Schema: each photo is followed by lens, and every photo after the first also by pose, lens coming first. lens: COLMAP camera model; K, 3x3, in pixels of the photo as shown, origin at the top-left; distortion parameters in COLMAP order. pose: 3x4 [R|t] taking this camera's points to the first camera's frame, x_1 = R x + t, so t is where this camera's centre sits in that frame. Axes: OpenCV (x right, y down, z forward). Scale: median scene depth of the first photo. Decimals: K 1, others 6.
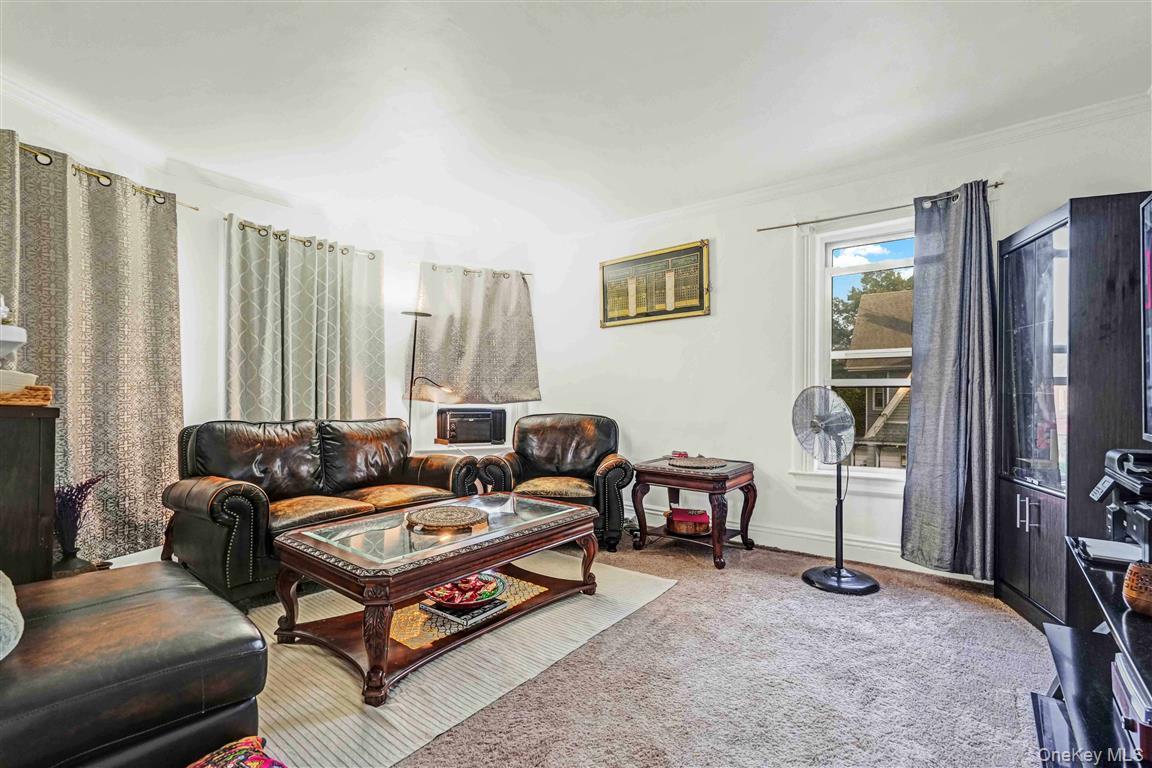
lens RADIAL K [[505.5, 0, 590.9], [0, 505.5, 395.3], [0, 0, 1]] dist [-0.007966, 0.005756]
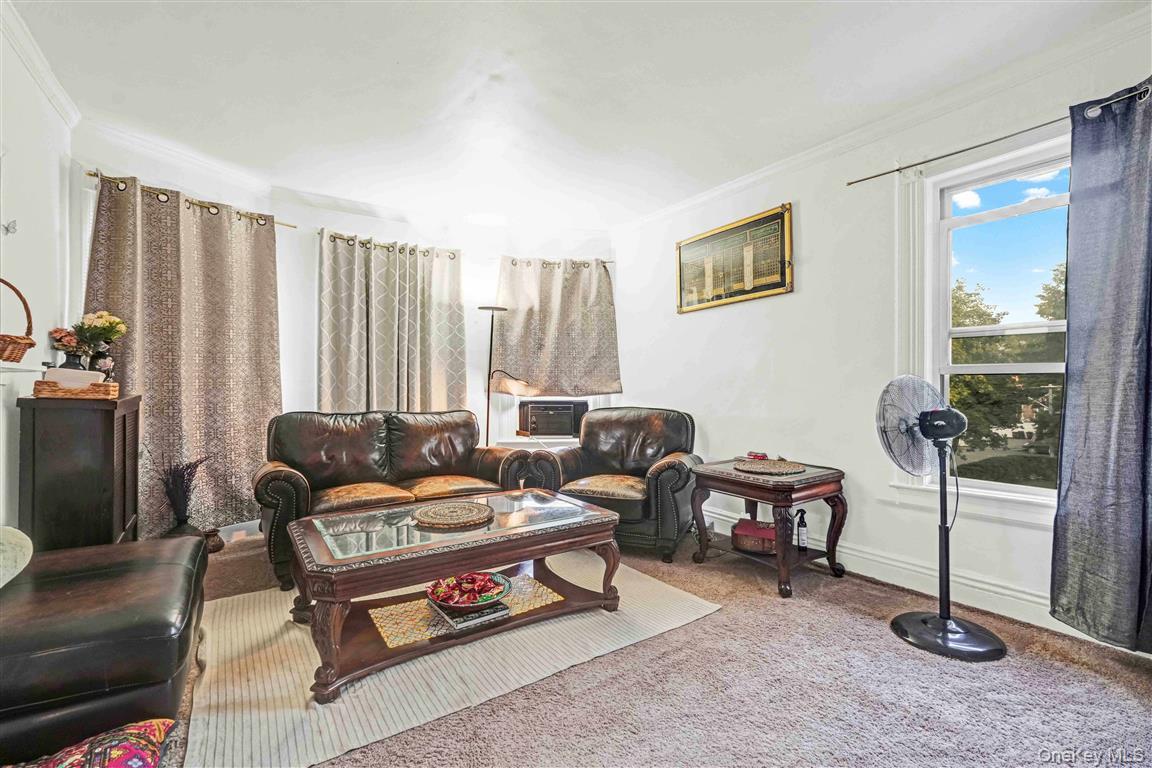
lens RADIAL K [[505.5, 0, 572.2], [0, 505.5, 384.9], [0, 0, 1]] dist [-0.007966, 0.005756]
pose [[0.951084, -0.004877, -0.308895, 0.190556], [0.003859, 0.999985, -0.003907, -0.002504], [0.308909, 0.002524, 0.951088, 0.111901]]
